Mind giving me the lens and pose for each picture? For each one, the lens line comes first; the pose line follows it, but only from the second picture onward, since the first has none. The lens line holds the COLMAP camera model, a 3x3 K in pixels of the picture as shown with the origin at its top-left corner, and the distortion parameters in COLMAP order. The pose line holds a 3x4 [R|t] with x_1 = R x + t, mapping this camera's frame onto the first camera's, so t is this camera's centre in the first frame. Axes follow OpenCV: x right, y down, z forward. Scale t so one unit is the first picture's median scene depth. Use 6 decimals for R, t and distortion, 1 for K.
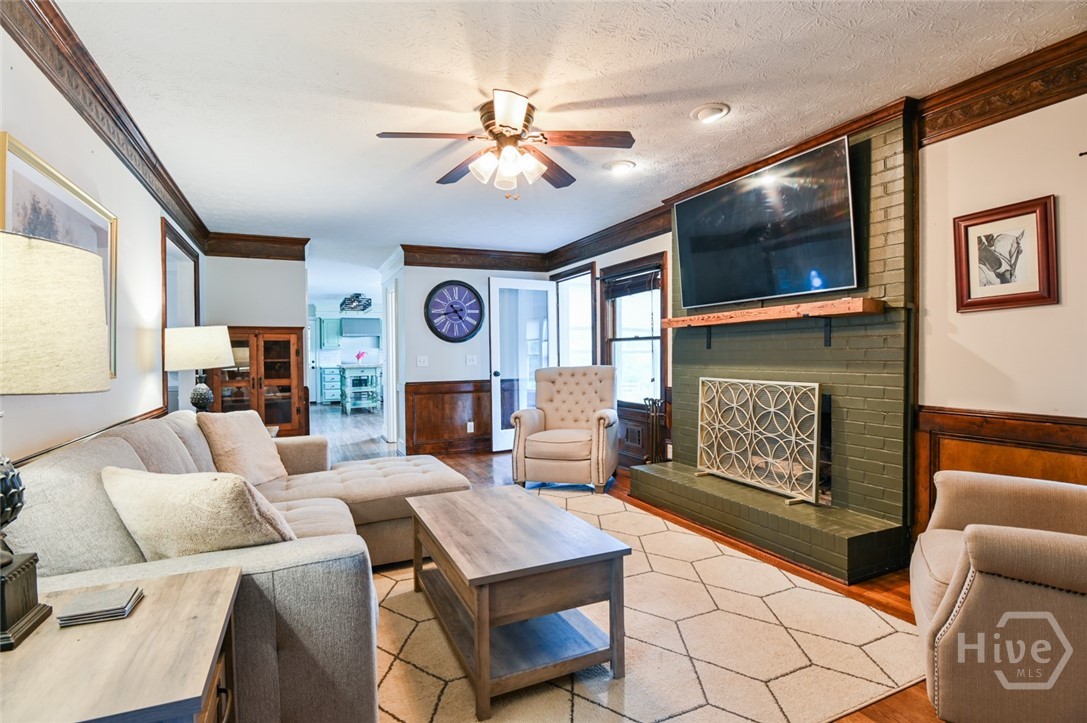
lens RADIAL K [[535.5, 0, 543.9], [0, 535.5, 356.4], [0, 0, 1]] dist [-0.022662, 0.001501]
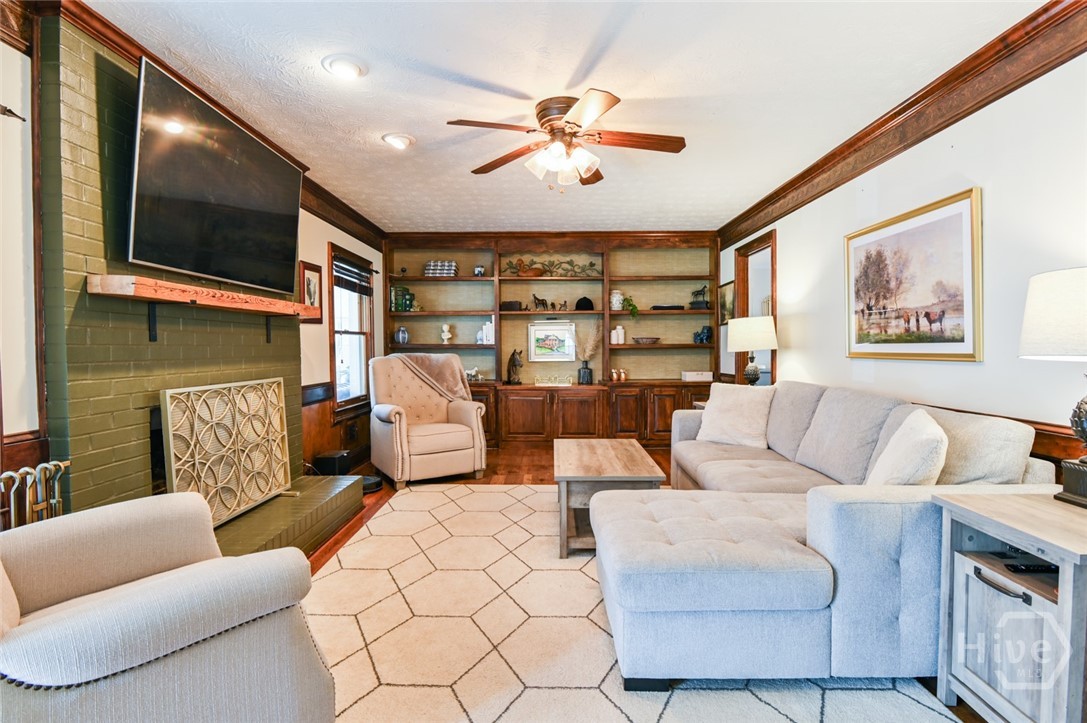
lens RADIAL K [[535.5, 0, 545.8], [0, 535.5, 357.5], [0, 0, 1]] dist [-0.022662, 0.001501]
pose [[-0.907460, -0.006646, 0.420085, -0.341159], [0.002708, 0.999762, 0.021668, -0.008508], [-0.420129, 0.020801, -0.907226, 1.430869]]
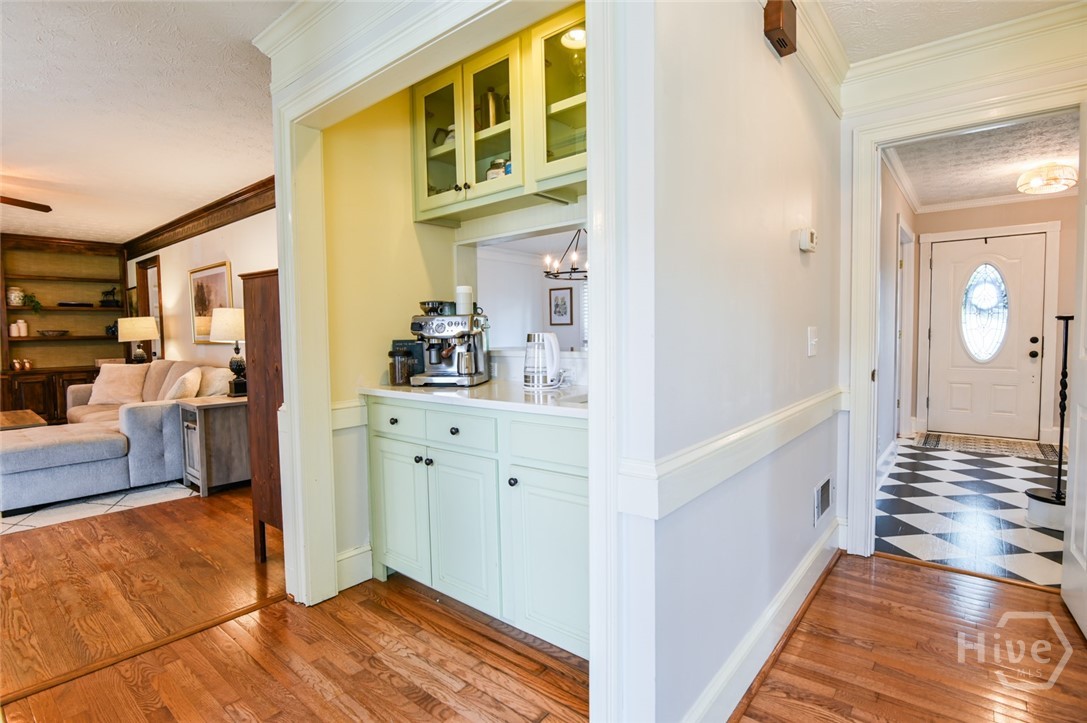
lens RADIAL K [[535.5, 0, 546.2], [0, 535.5, 361.7], [0, 0, 1]] dist [-0.022662, 0.001501]
pose [[-0.897189, 0.032297, -0.440464, -0.511838], [0.010135, 0.998565, 0.052576, -0.005920], [0.441530, 0.042707, -0.896229, 1.846288]]
